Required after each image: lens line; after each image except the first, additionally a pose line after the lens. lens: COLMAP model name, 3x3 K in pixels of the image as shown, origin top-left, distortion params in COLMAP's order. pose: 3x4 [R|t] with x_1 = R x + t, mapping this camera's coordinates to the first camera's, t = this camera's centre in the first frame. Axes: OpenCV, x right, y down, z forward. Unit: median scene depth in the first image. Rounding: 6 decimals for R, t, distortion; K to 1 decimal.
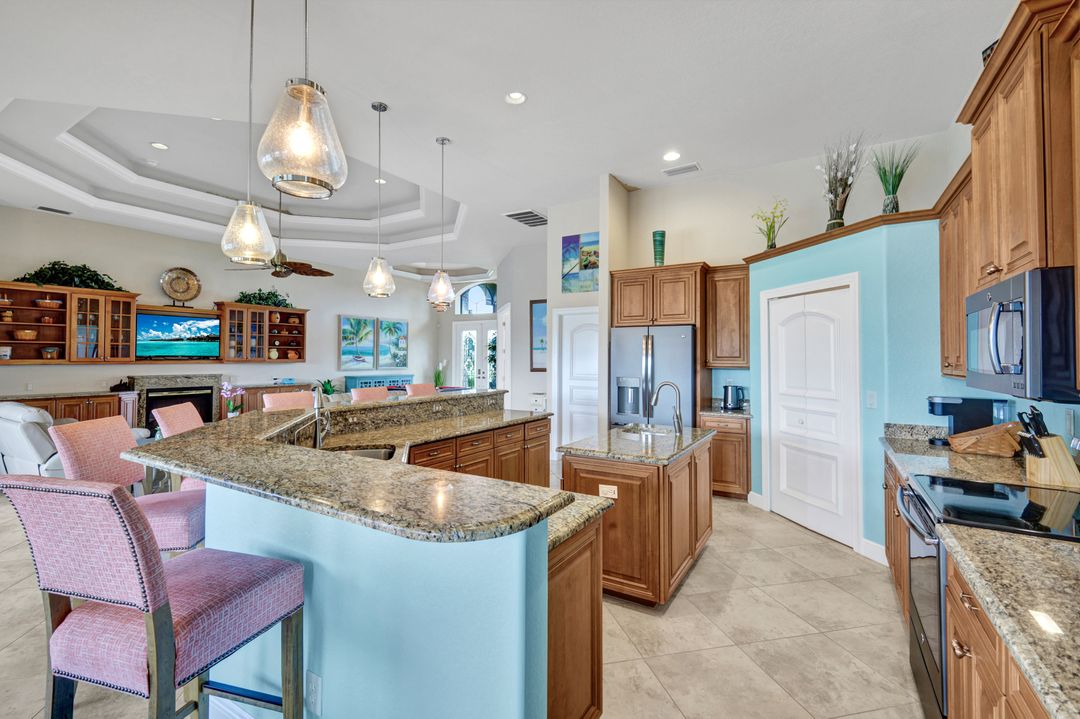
lens RADIAL K [[470.4, 0, 543.3], [0, 470.4, 353.8], [0, 0, 1]] dist [0.002078, -0.000194]
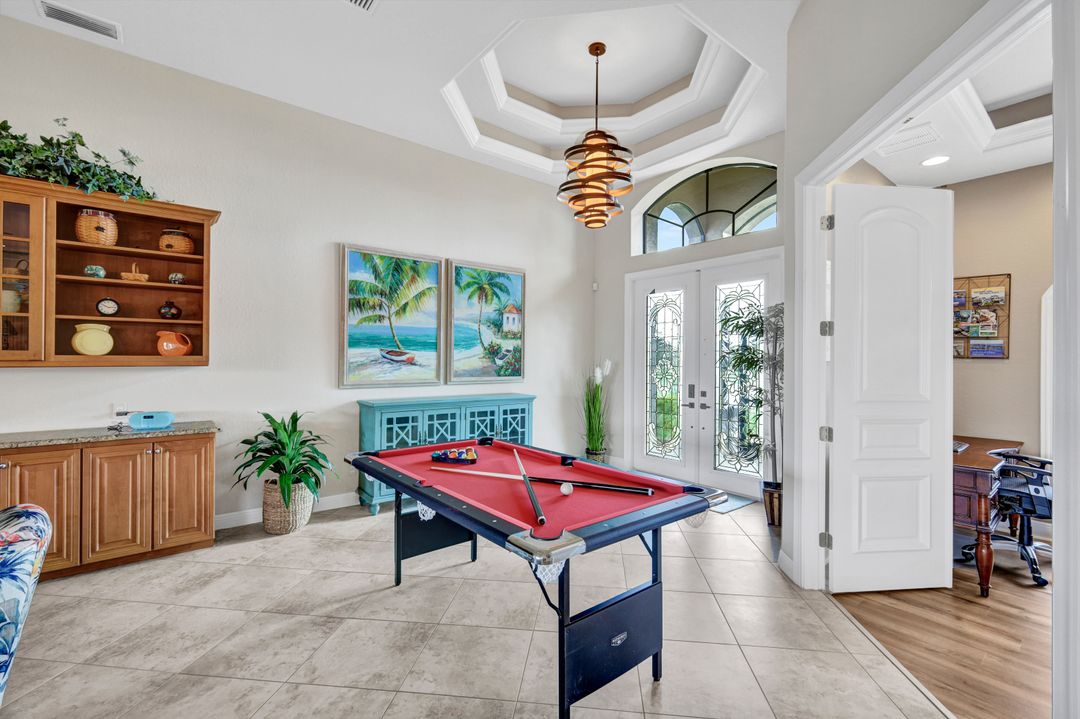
lens RADIAL K [[470.4, 0, 537.2], [0, 470.4, 358.2], [0, 0, 1]] dist [0.002078, -0.000194]
pose [[0.941011, -0.000297, -0.338374, -0.143449], [0.001892, 0.999989, 0.004385, 0.010110], [0.338369, -0.004767, 0.941001, 0.658687]]
